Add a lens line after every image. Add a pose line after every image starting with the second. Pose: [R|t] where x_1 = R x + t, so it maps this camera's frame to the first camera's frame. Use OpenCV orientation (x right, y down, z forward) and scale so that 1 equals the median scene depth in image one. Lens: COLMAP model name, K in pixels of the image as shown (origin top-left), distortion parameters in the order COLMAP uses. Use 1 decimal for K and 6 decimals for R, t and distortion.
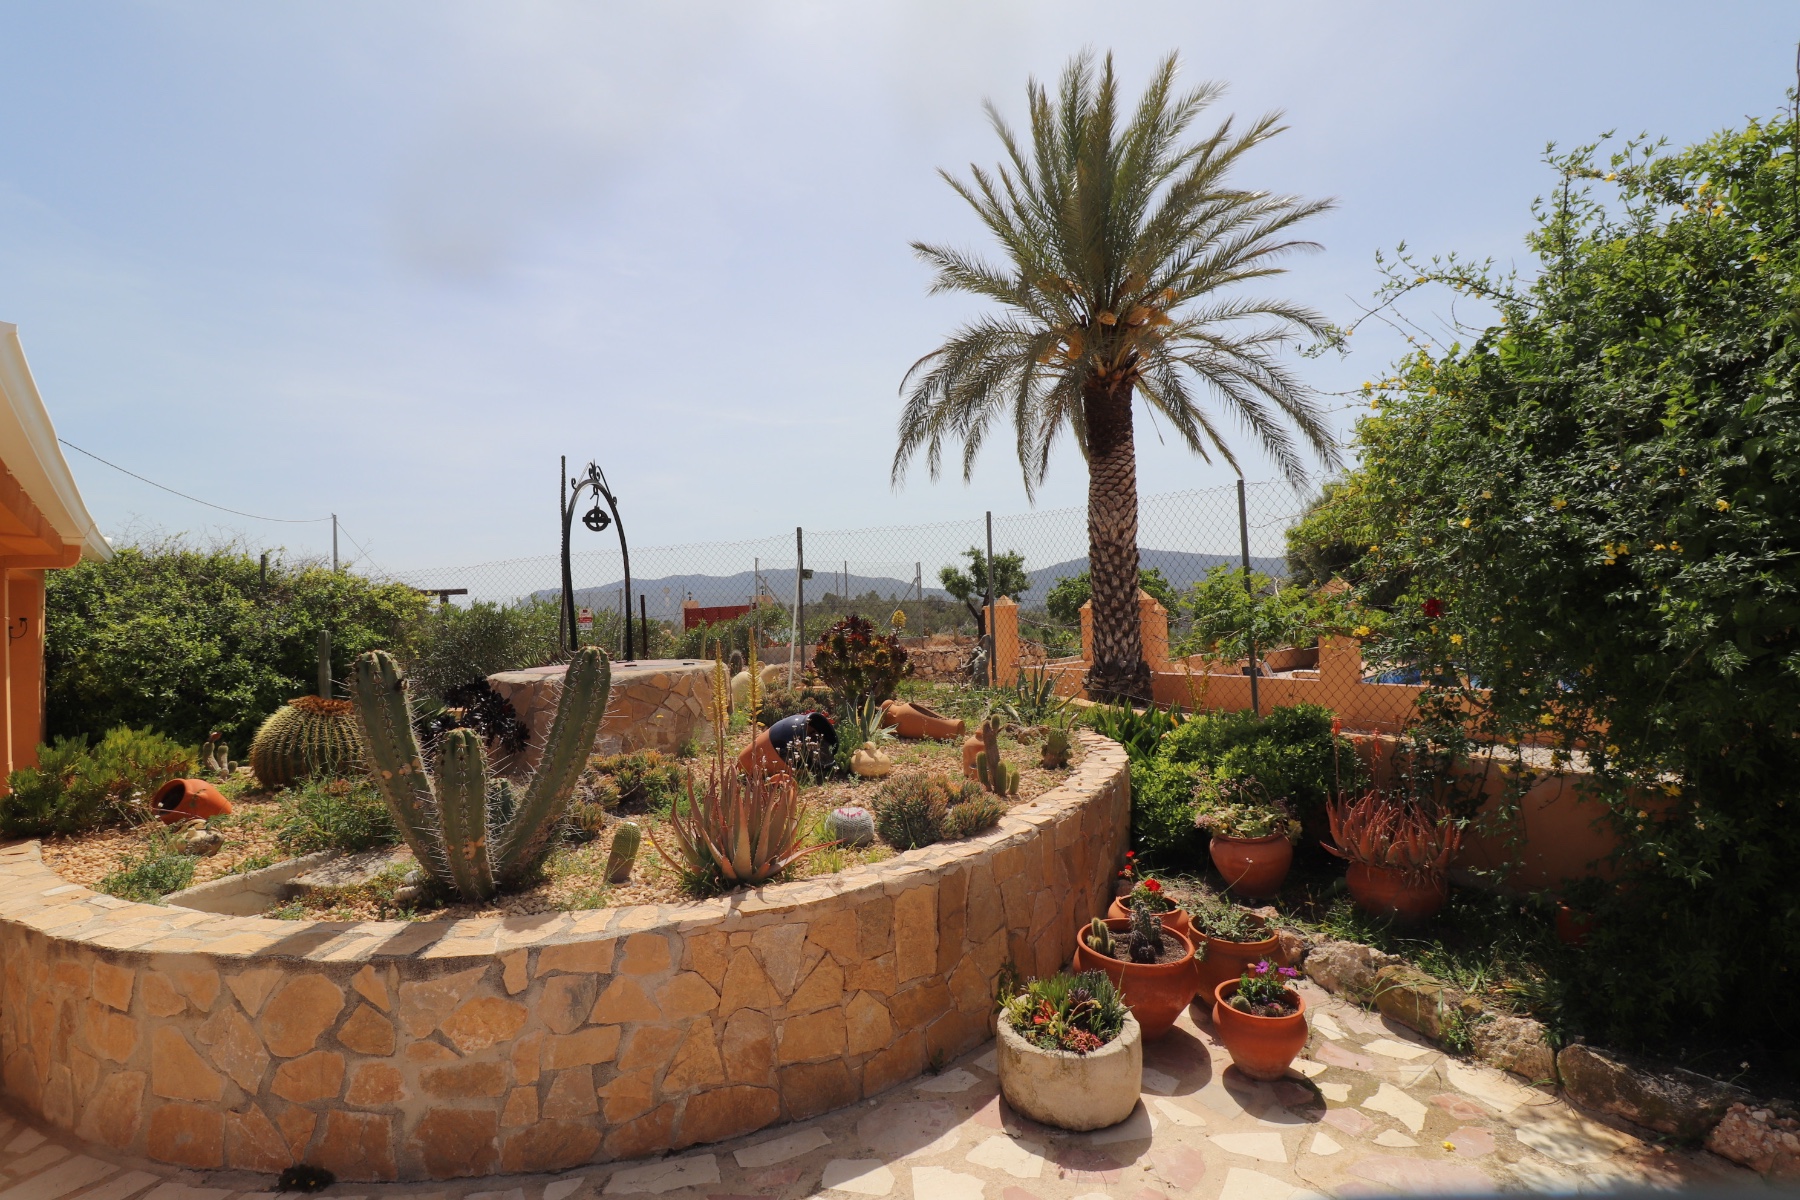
lens RADIAL K [[866.5, 0, 900.0], [0, 866.5, 600.0], [0, 0, 1]] dist [0.003258, -0.016574]
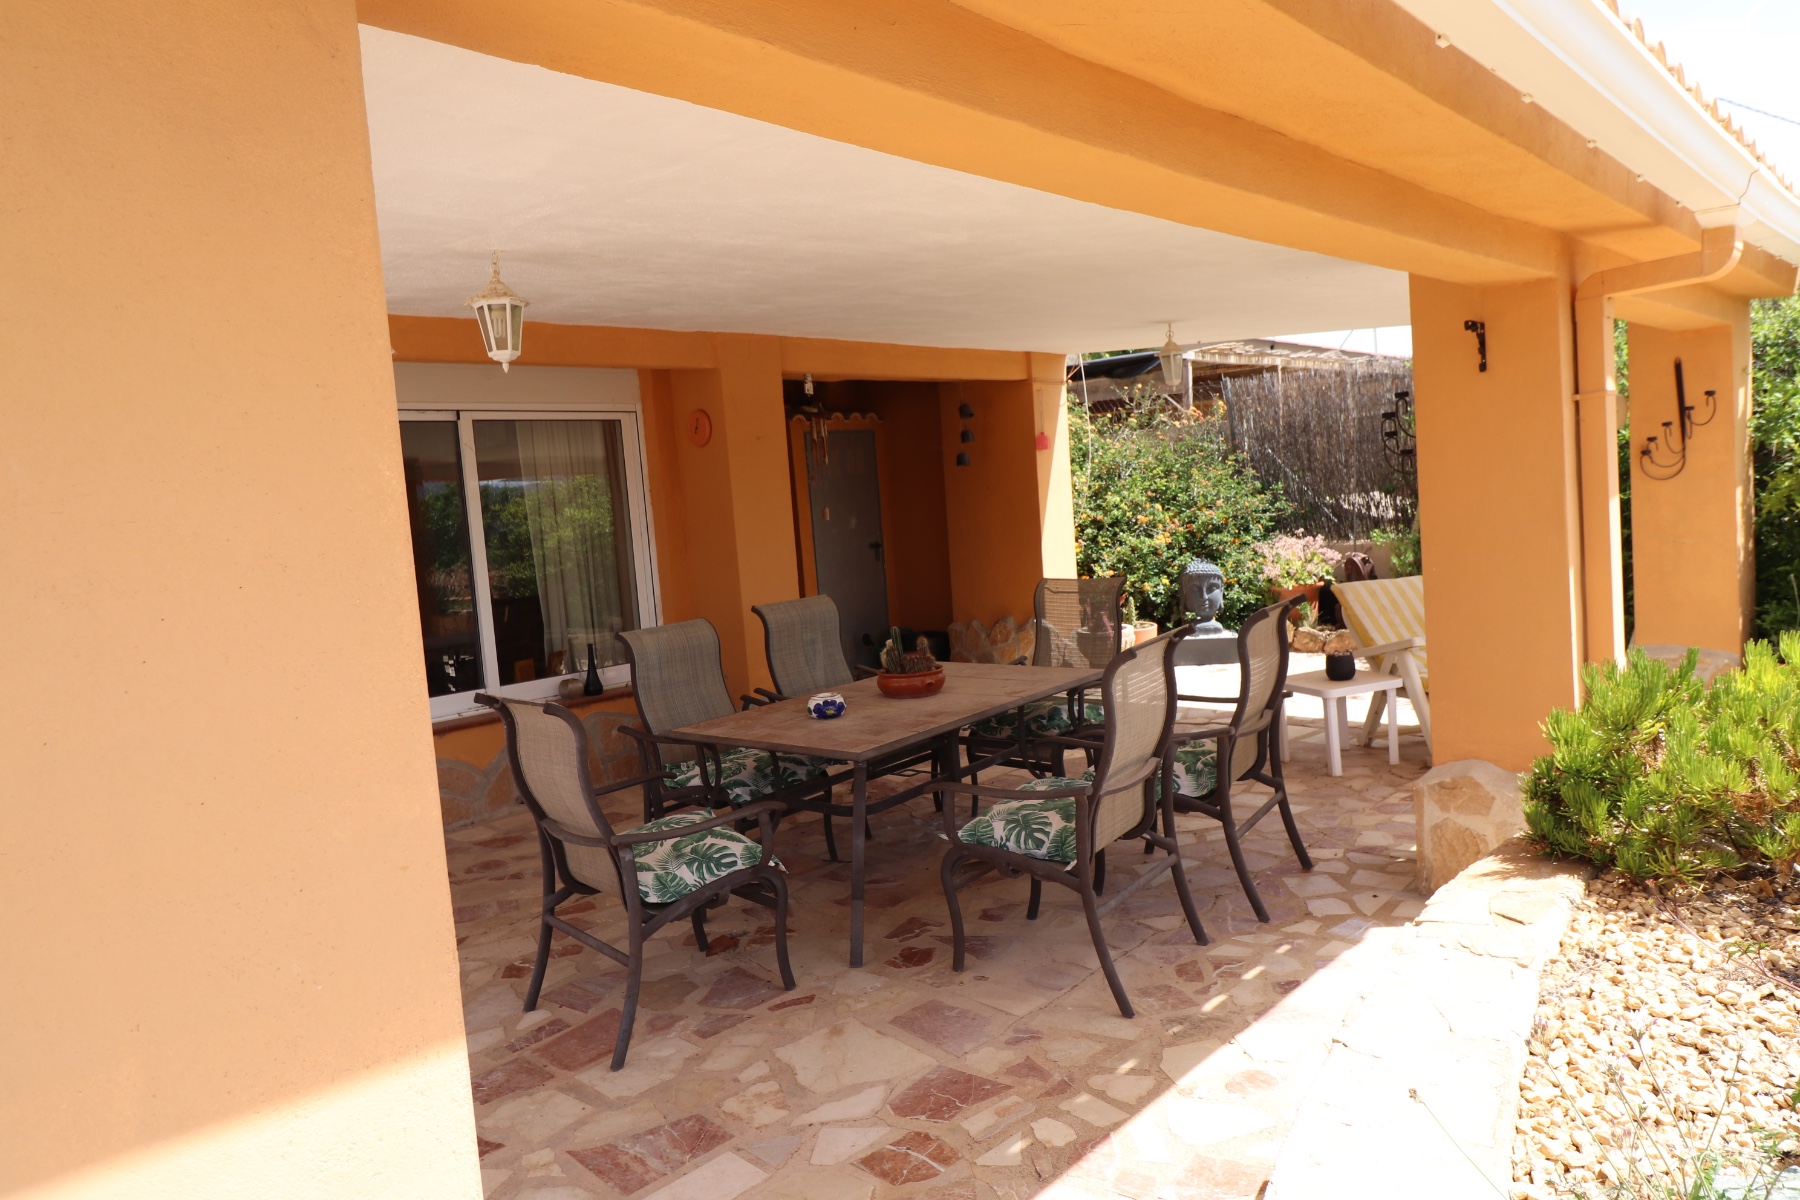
lens RADIAL K [[1232.2, 0, 889.1], [0, 1232.2, 598.8], [0, 0, 1]] dist [0.003043, 0.000855]
pose [[0.132479, 0.102241, -0.985899, -0.718913], [0.088965, 0.989425, 0.114561, 0.046033], [0.987185, -0.102887, 0.121983, 0.957071]]
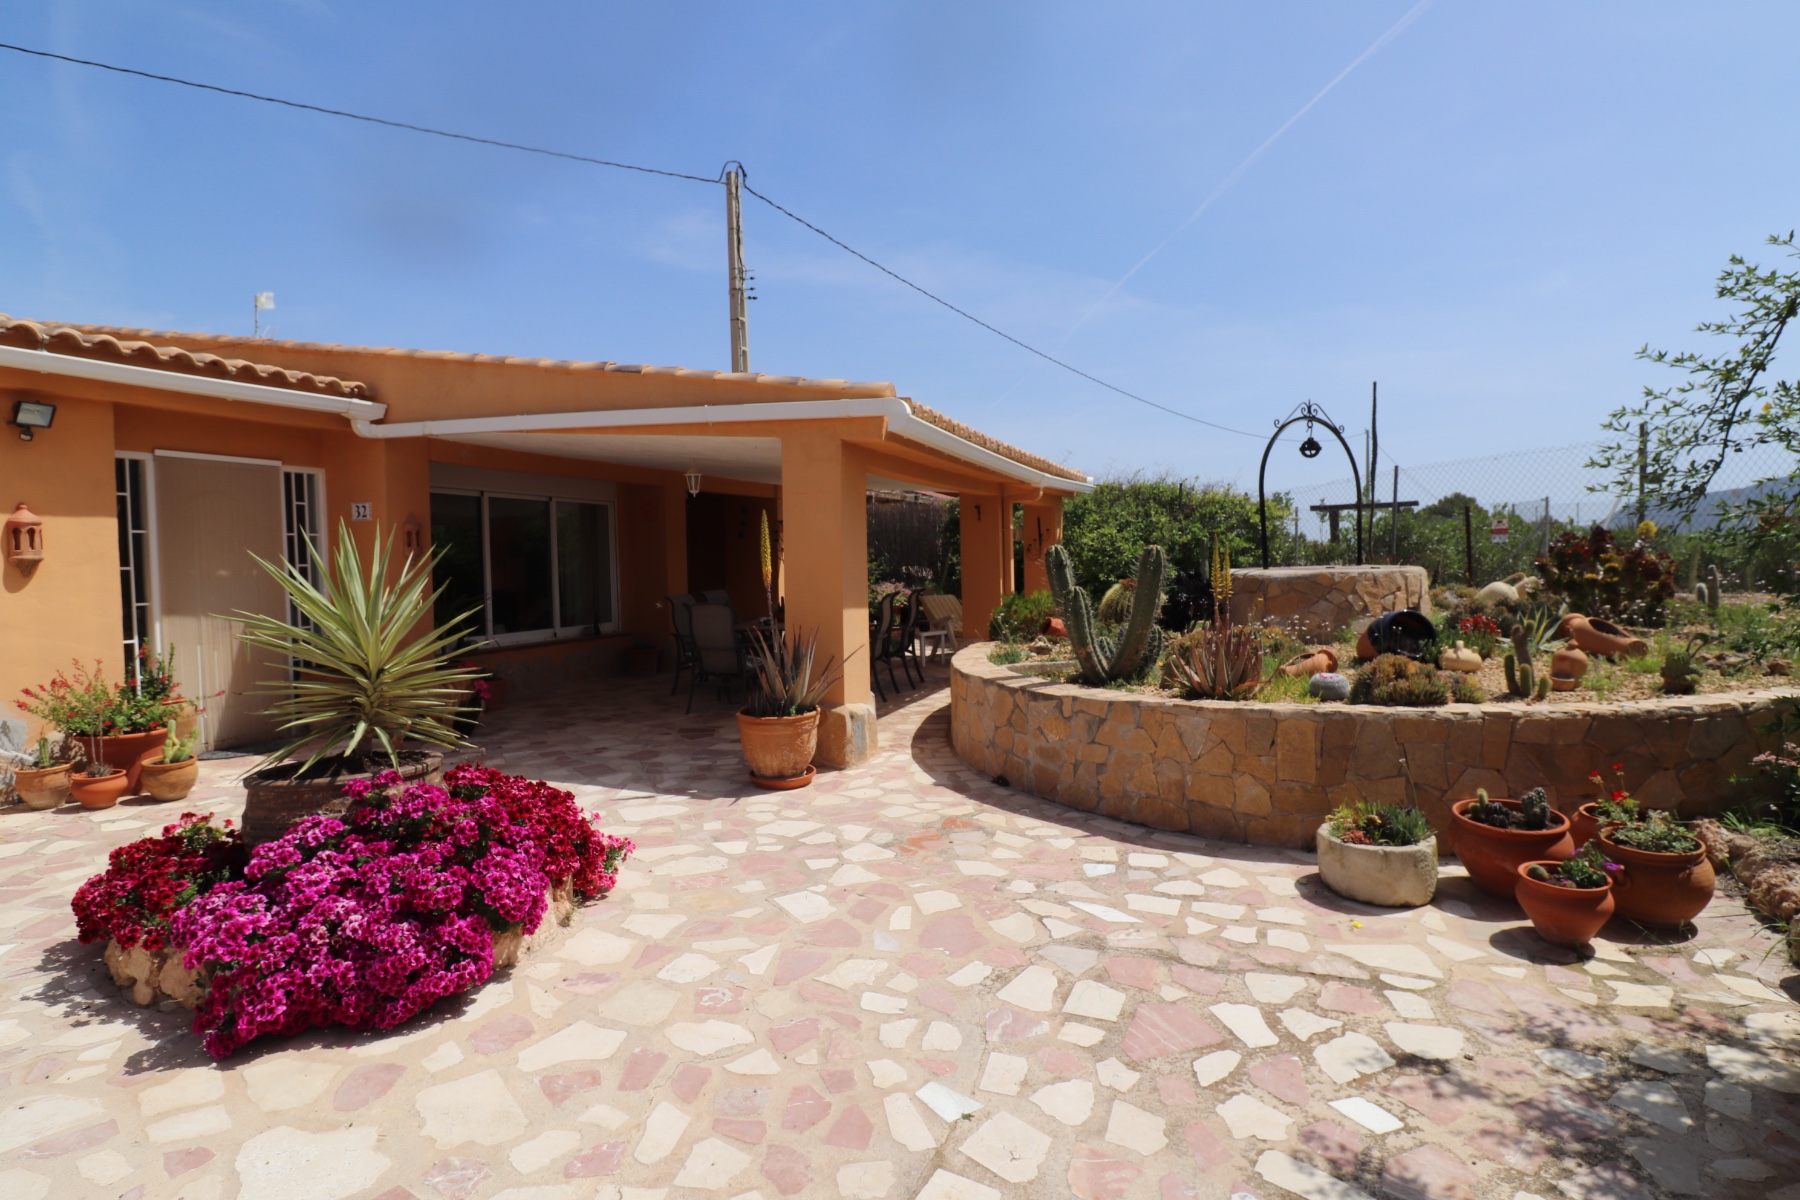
lens RADIAL K [[866.5, 0, 900.0], [0, 866.5, 600.0], [0, 0, 1]] dist [0.003258, -0.016574]
pose [[0.483527, 0.070107, -0.872517, 1.025209], [0.019932, 0.995647, 0.091046, -0.003850], [0.875102, -0.061414, 0.480025, -0.261507]]
